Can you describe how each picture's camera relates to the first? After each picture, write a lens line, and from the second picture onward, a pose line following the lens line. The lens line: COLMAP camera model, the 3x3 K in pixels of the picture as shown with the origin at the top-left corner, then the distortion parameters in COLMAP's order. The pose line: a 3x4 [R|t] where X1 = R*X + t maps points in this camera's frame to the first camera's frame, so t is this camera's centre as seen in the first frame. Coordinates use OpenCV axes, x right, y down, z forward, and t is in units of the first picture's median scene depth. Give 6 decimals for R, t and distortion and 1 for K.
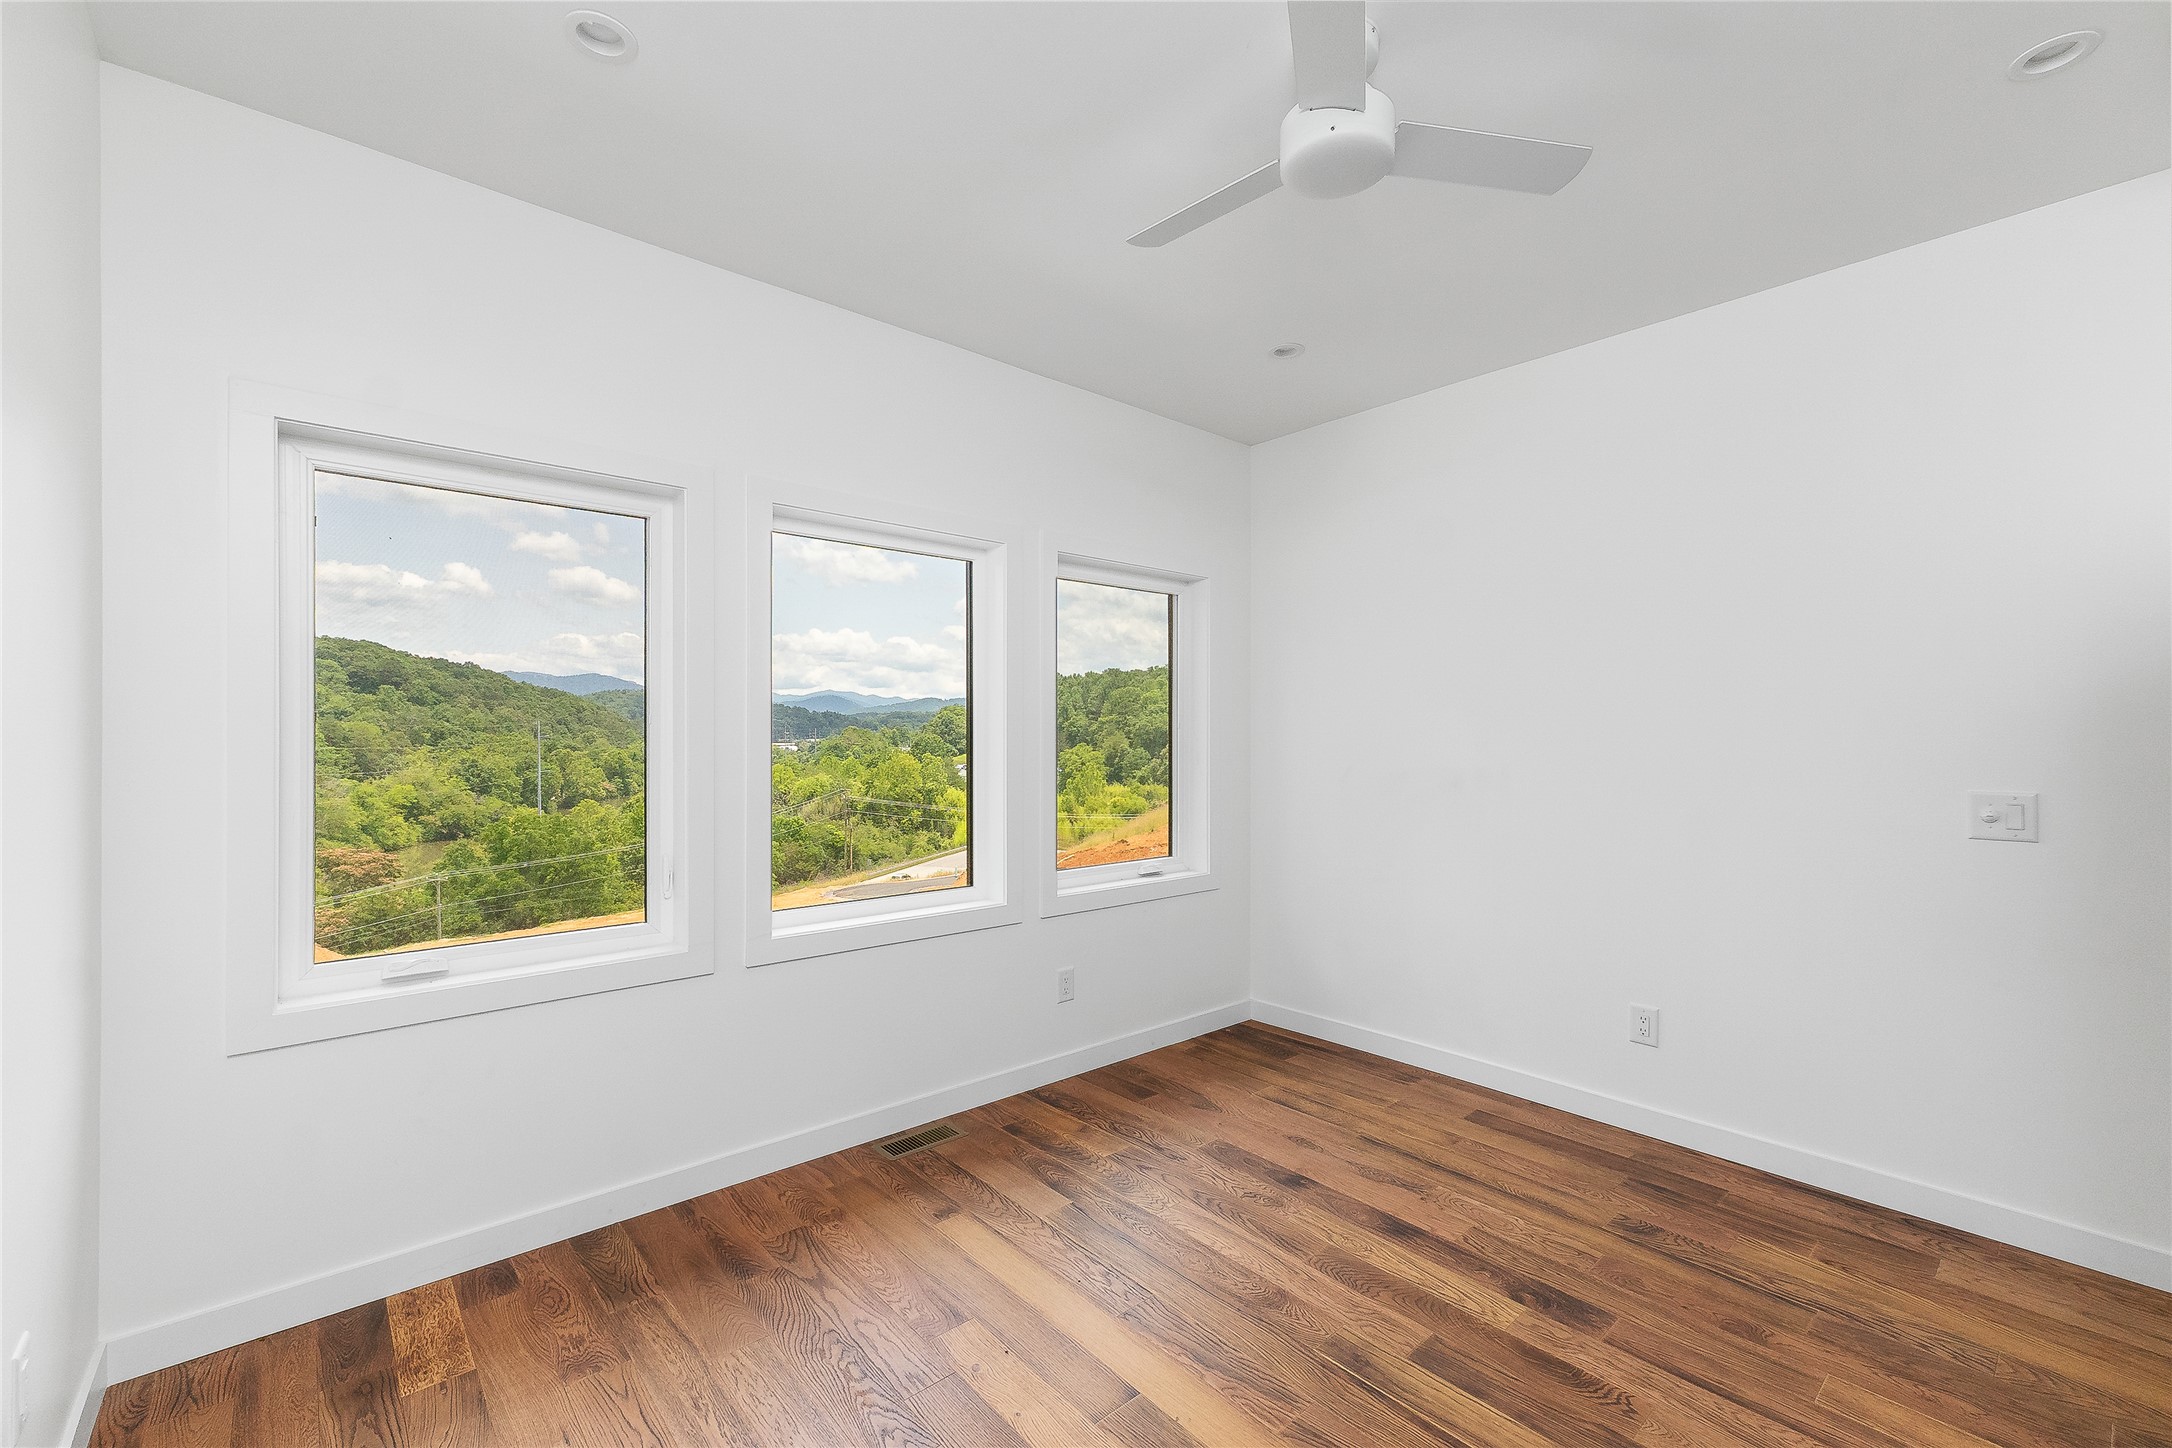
lens RADIAL K [[907.7, 0, 1090.2], [0, 907.7, 746.7], [0, 0, 1]] dist [0.009917, -0.001155]
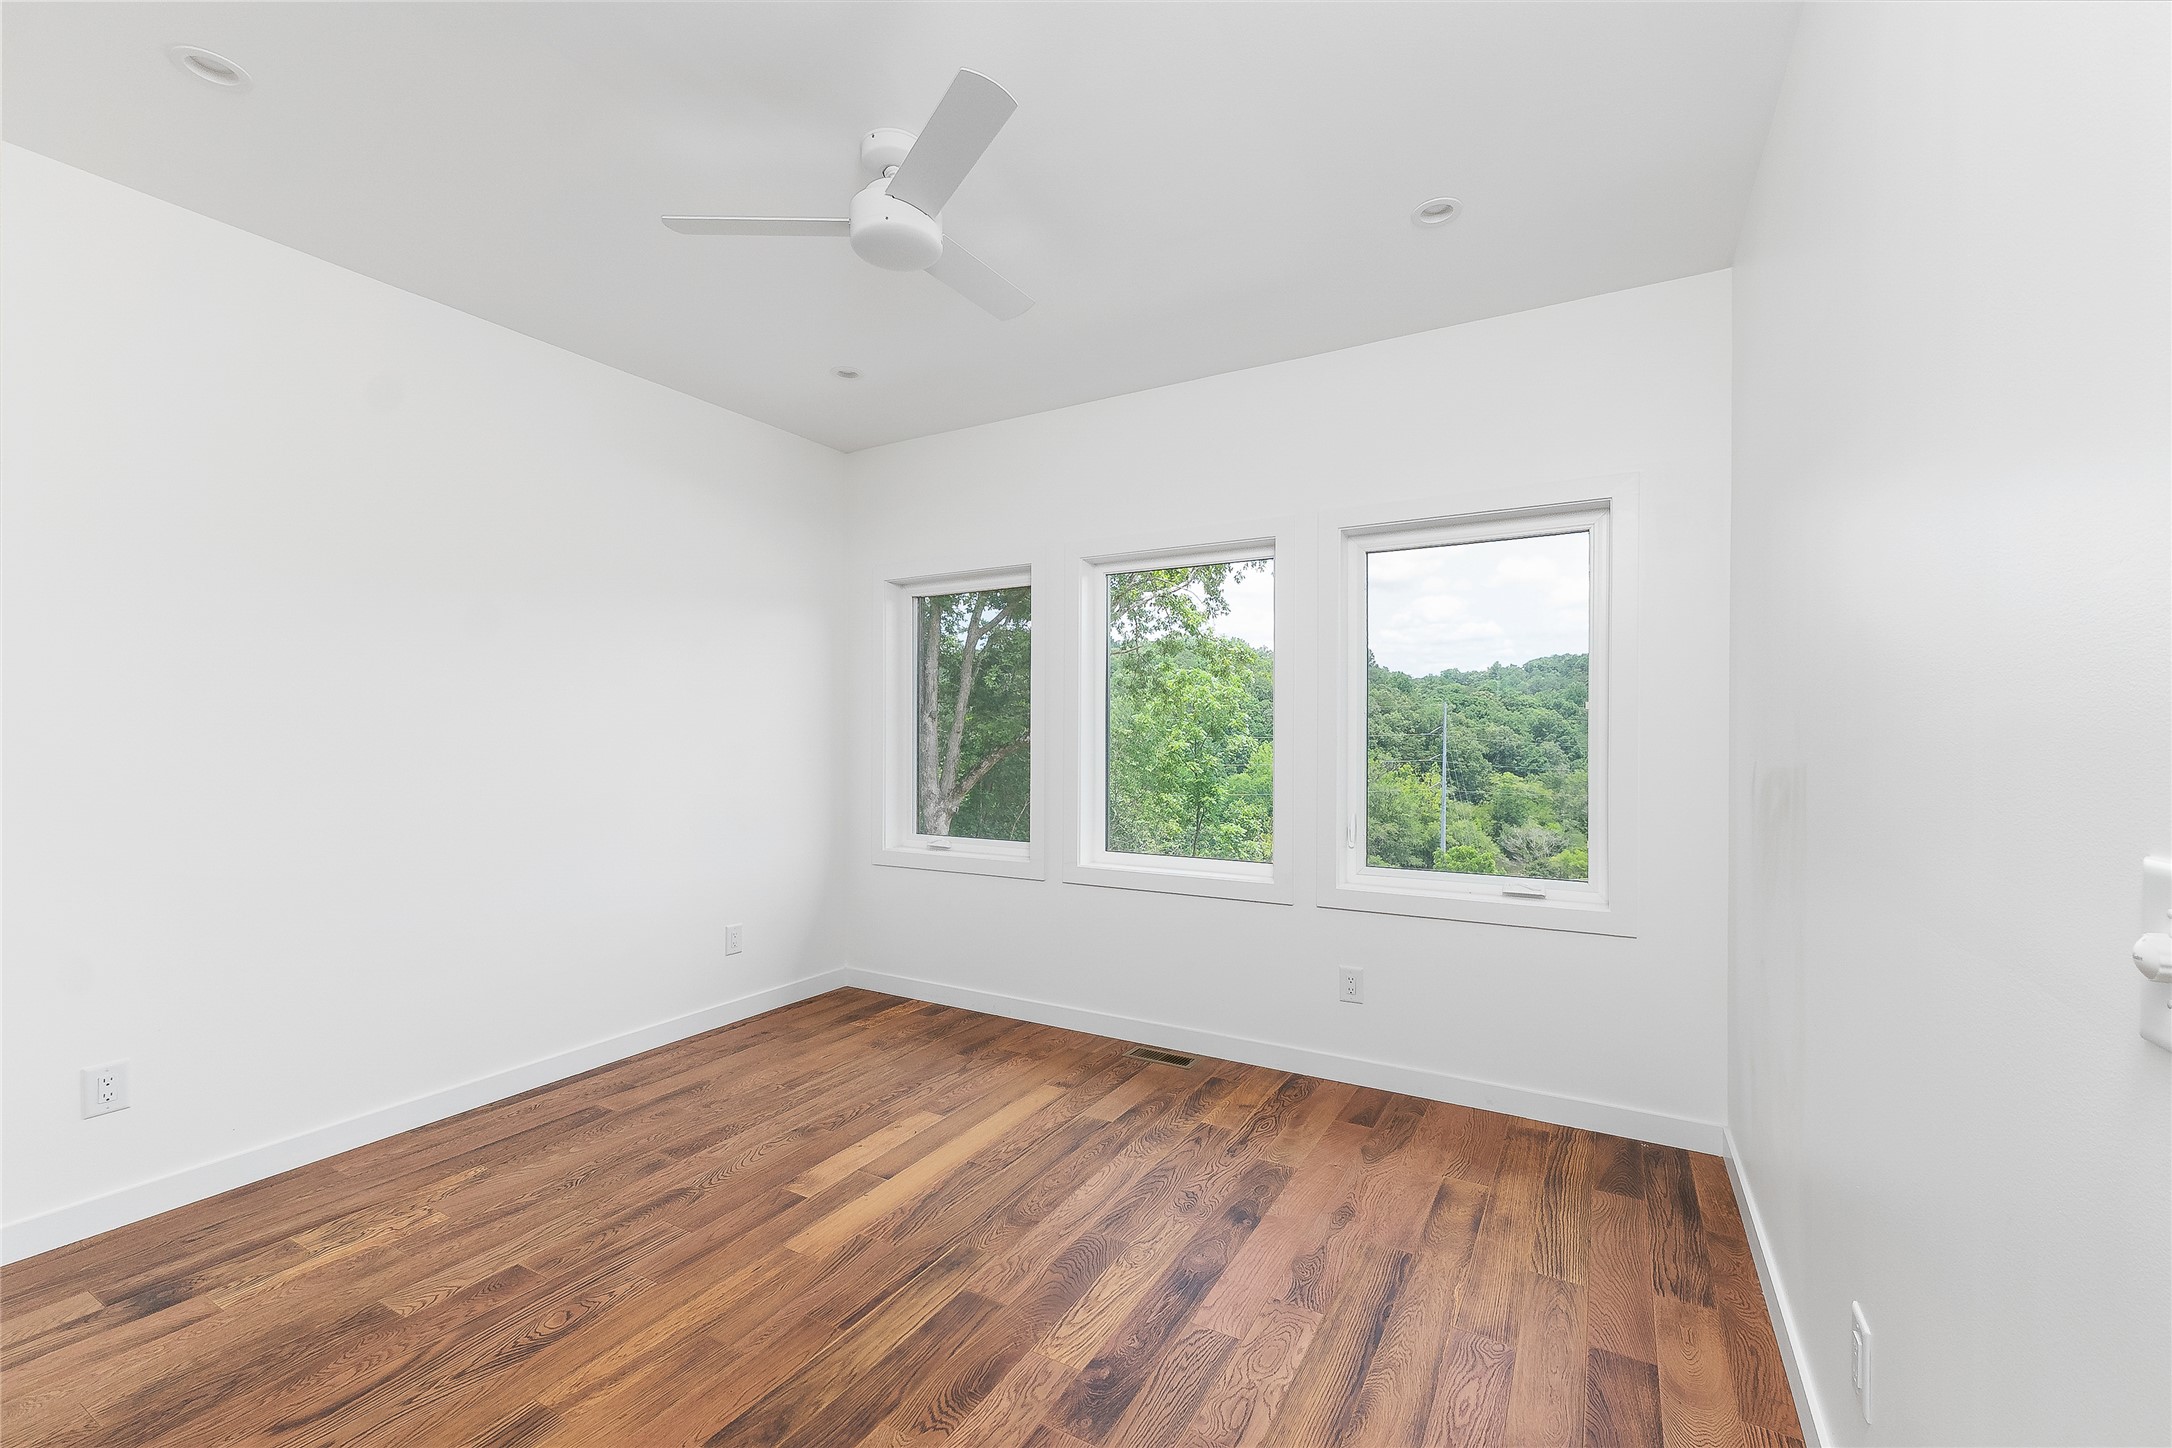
lens RADIAL K [[920.1, 0, 1087.1], [0, 920.1, 702.2], [0, 0, 1]] dist [0.004457, 0.000176]
pose [[0.316899, -0.032944, -0.947887, 1.049247], [-0.014732, 0.999105, -0.039650, 0.018497], [0.948345, 0.026529, 0.316130, 0.568958]]
